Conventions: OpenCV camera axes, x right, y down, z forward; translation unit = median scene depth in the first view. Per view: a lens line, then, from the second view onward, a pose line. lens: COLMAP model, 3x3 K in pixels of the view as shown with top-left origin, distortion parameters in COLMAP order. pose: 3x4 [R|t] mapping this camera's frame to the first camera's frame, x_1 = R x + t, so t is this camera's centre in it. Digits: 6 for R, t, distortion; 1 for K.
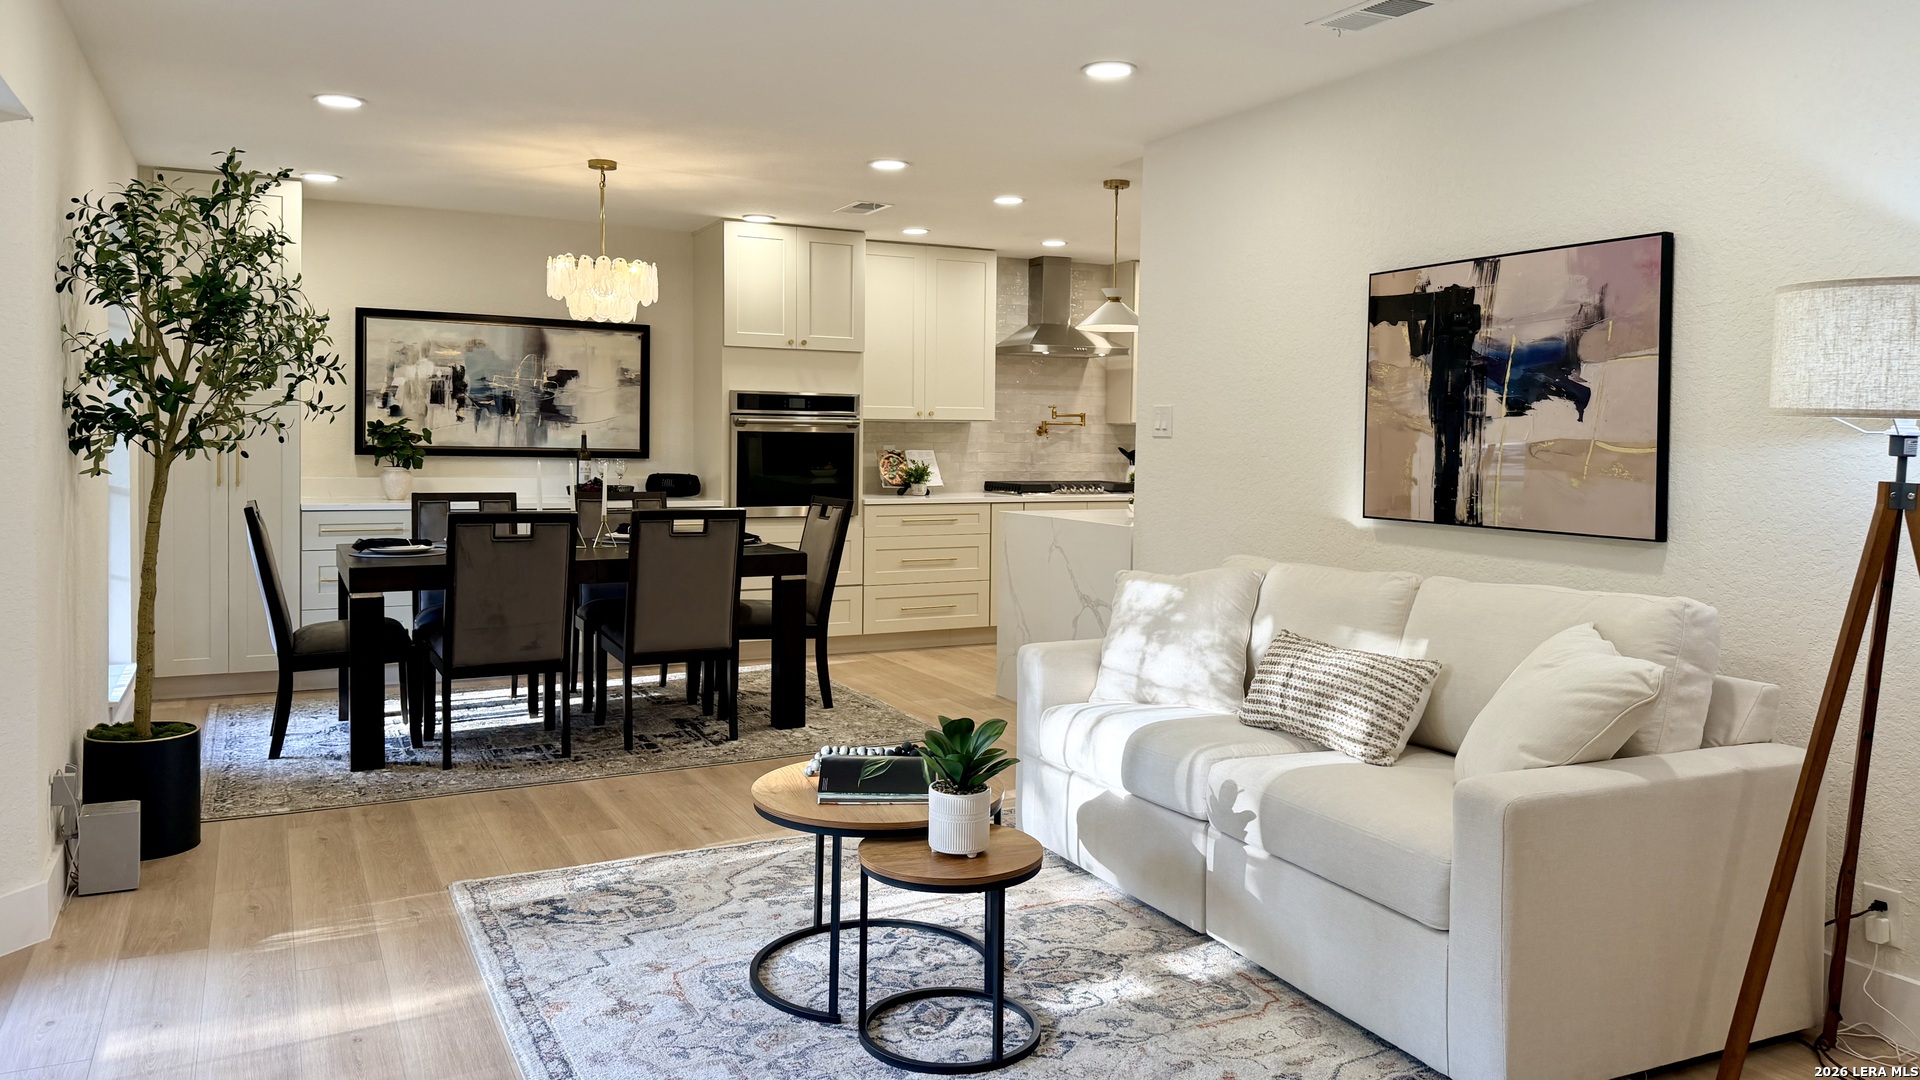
lens RADIAL K [[1367.7, 0, 955.1], [0, 1367.7, 479.3], [0, 0, 1]] dist [0.139421, -0.272981]
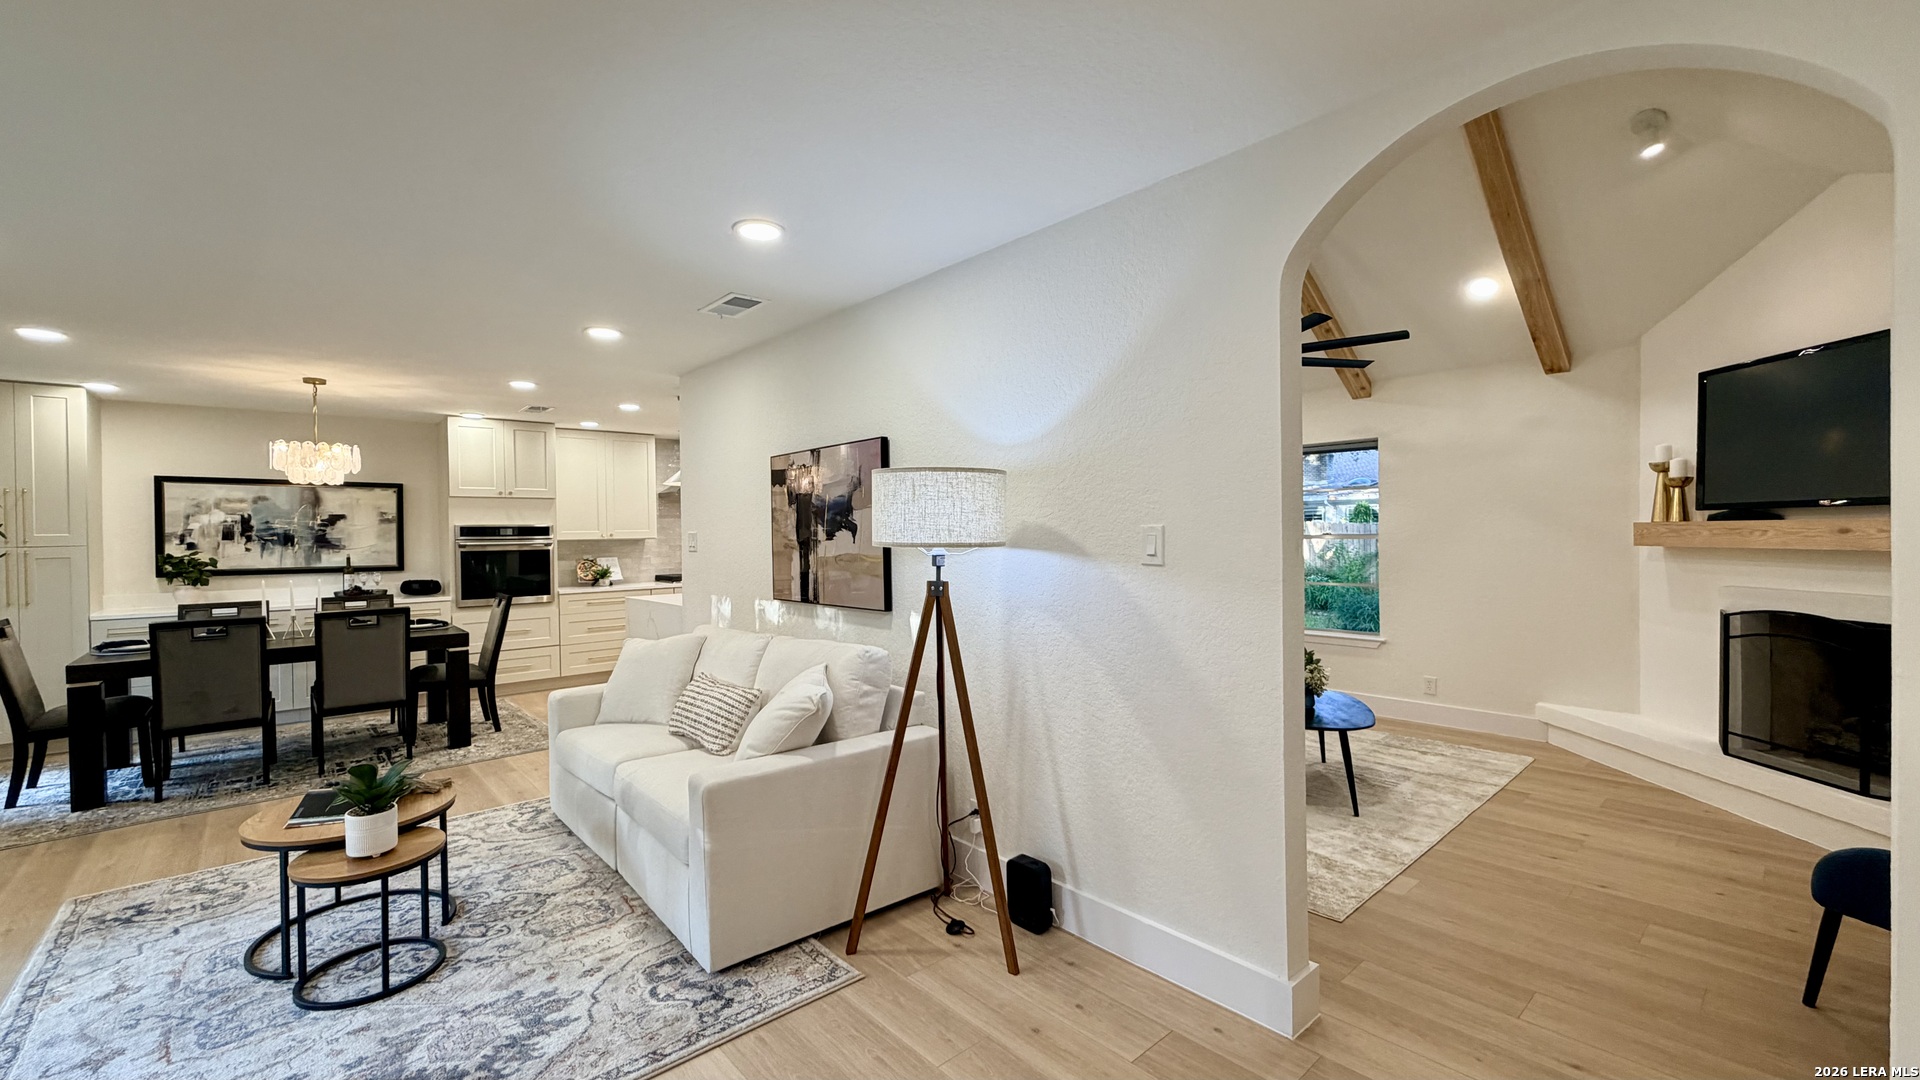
lens RADIAL K [[777.5, 0, 960.0], [0, 777.5, 540.0], [0, 0, 1]] dist [-0.001622, -0.000342]
pose [[0.966061, -0.029516, 0.256621, 0.163856], [0.035732, 0.999169, -0.019592, -0.011002], [-0.255830, 0.028097, 0.966313, 0.009033]]
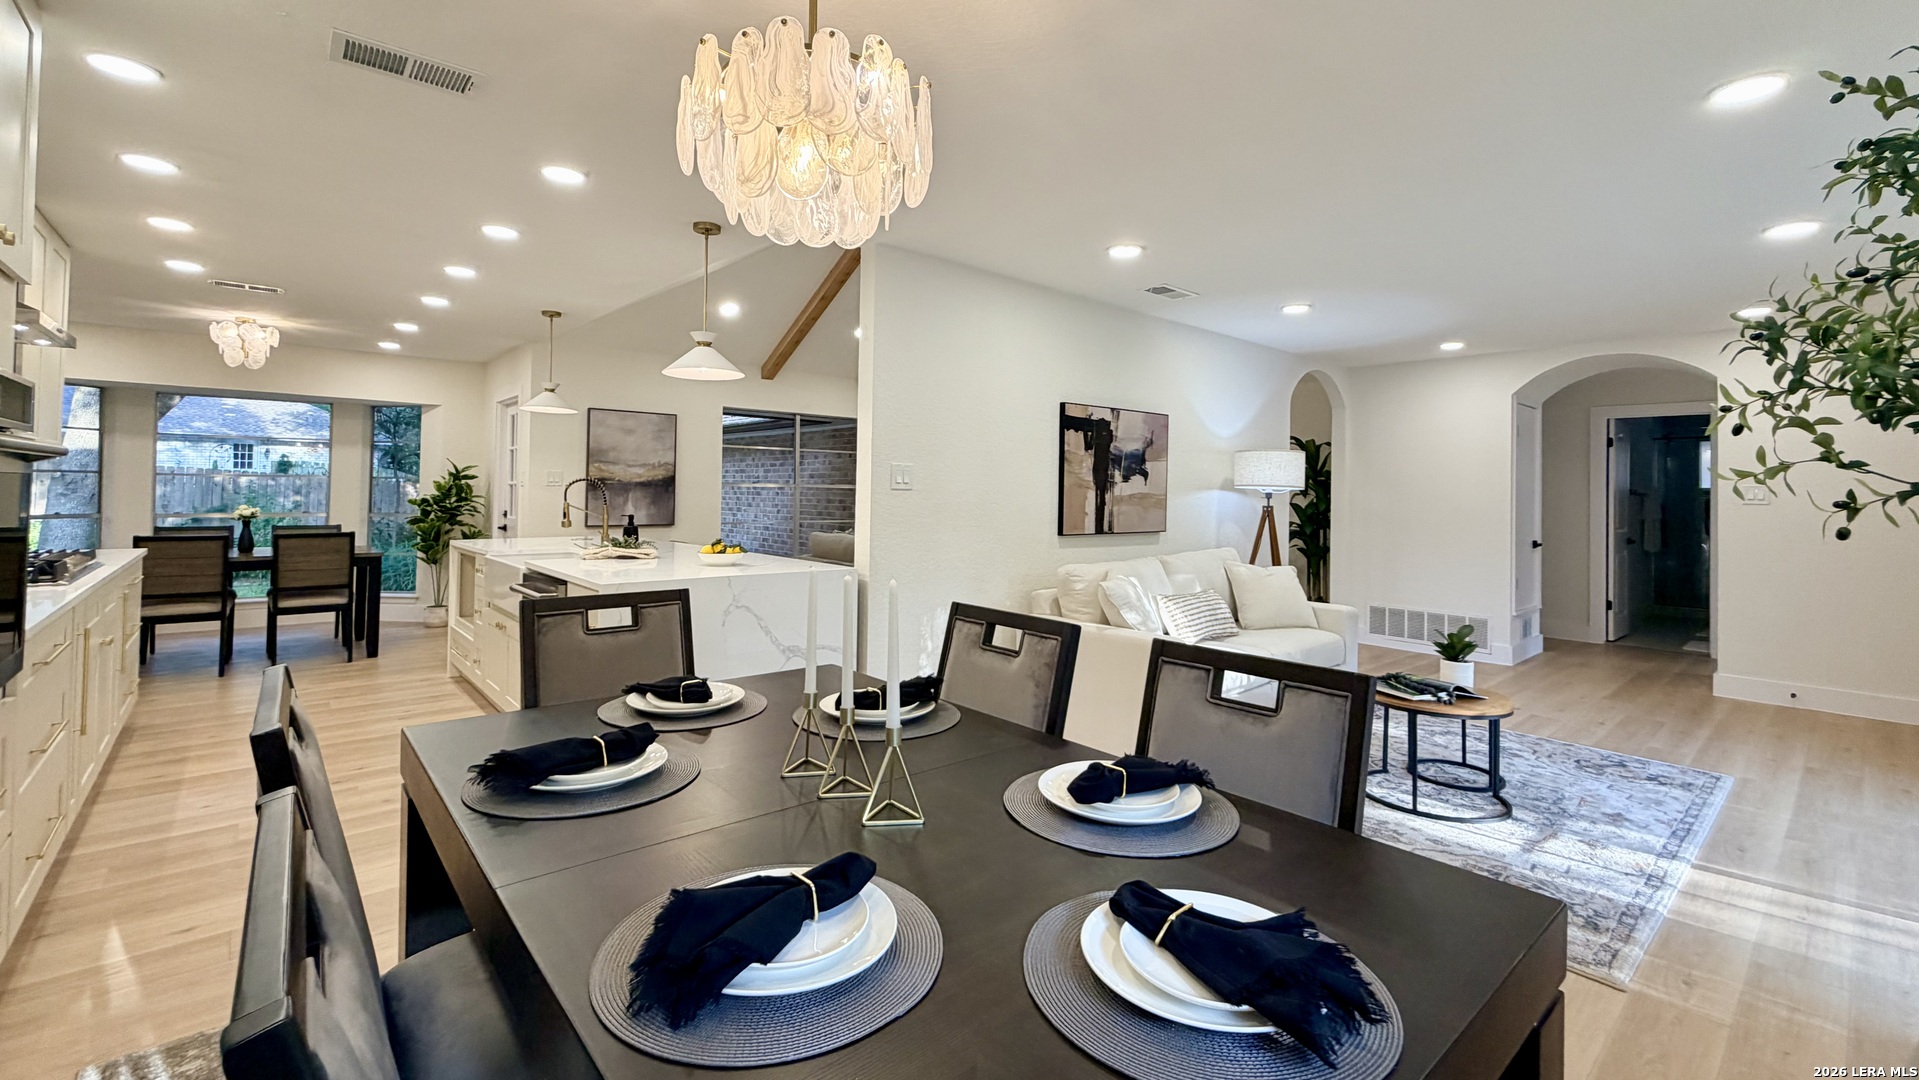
lens RADIAL K [[807.1, 0, 954.1], [0, 807.1, 483.5], [0, 0, 1]] dist [-0.002726, -0.000367]
pose [[-0.252899, -0.009250, 0.967448, -0.413305], [0.011189, 0.999859, 0.012485, -0.033170], [-0.967428, 0.013982, -0.252760, 0.840277]]
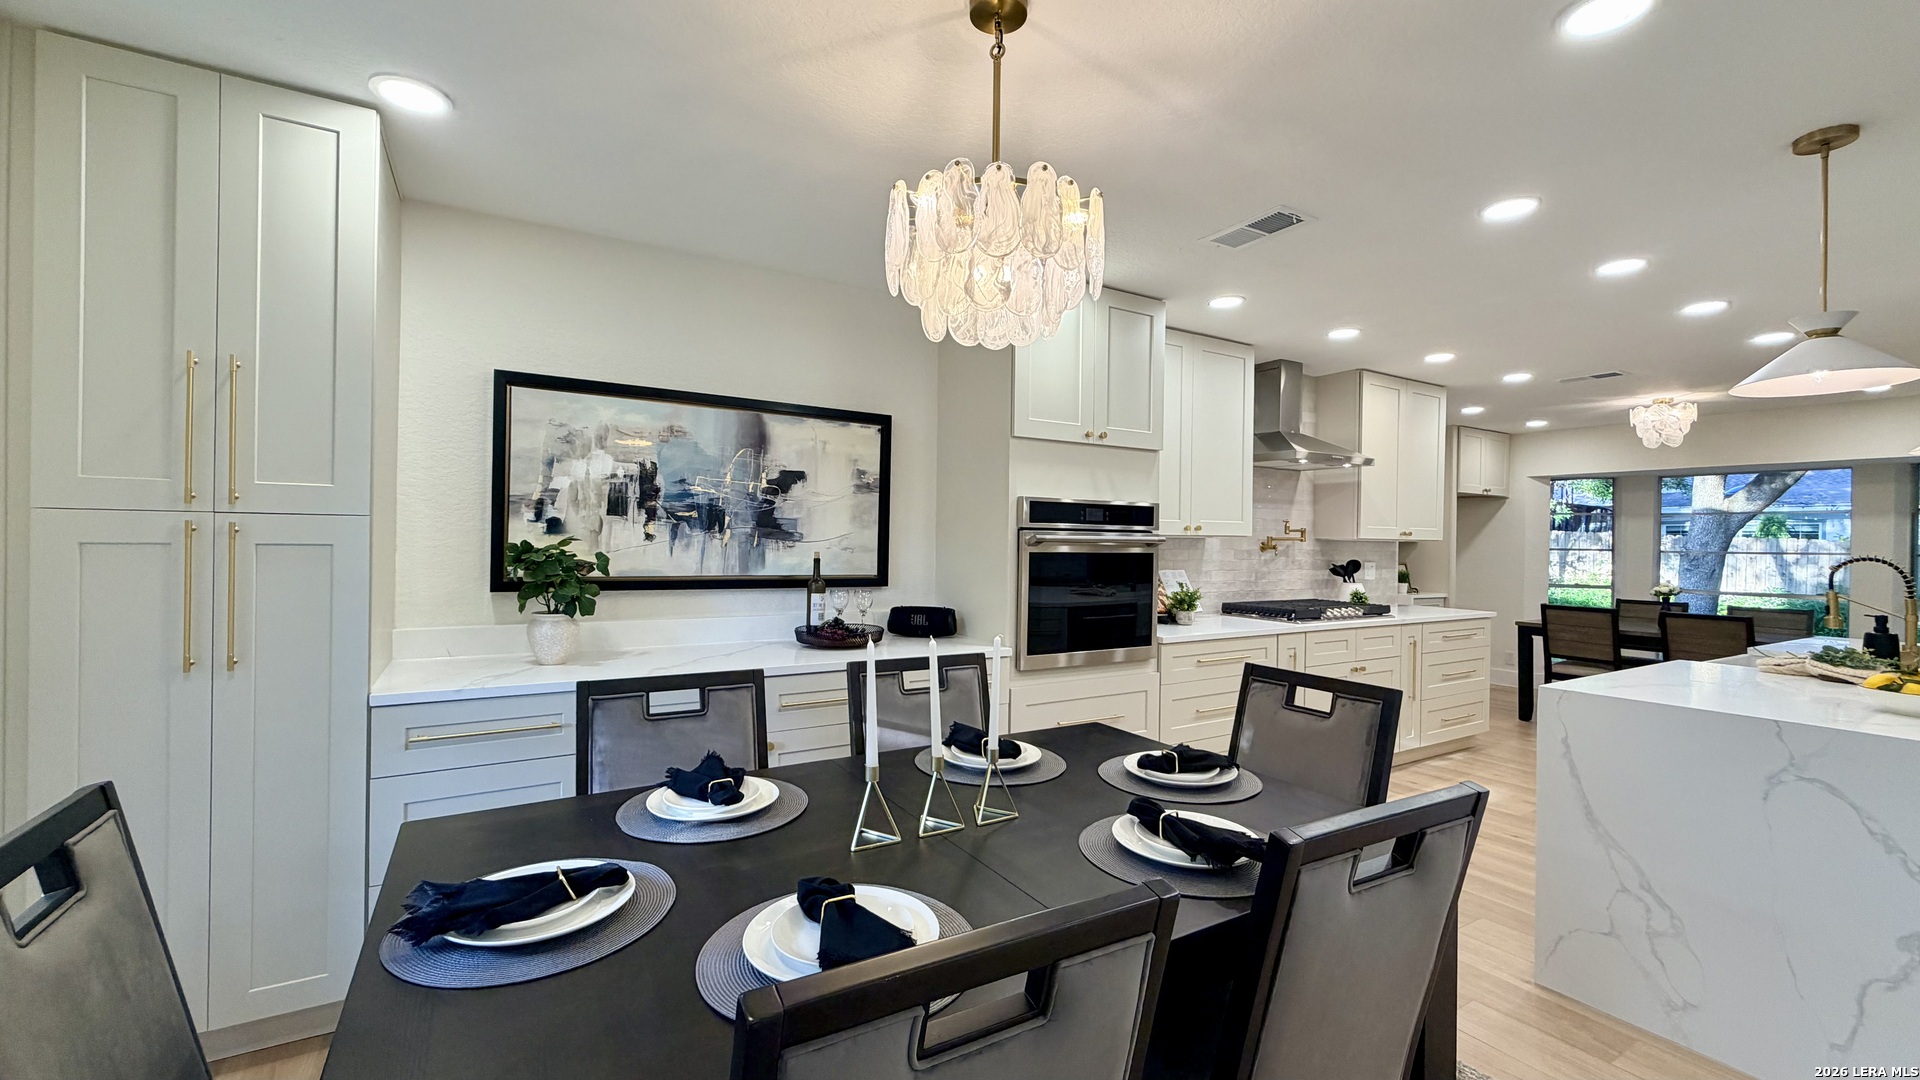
lens RADIAL K [[766.2, 0, 948.5], [0, 766.2, 540.8], [0, 0, 1]] dist [0.001074, -0.000107]
pose [[0.997548, -0.000054, 0.069987, -0.234687], [0.002182, 0.999537, -0.030335, -0.029790], [-0.069953, 0.030413, 0.997087, 0.606428]]
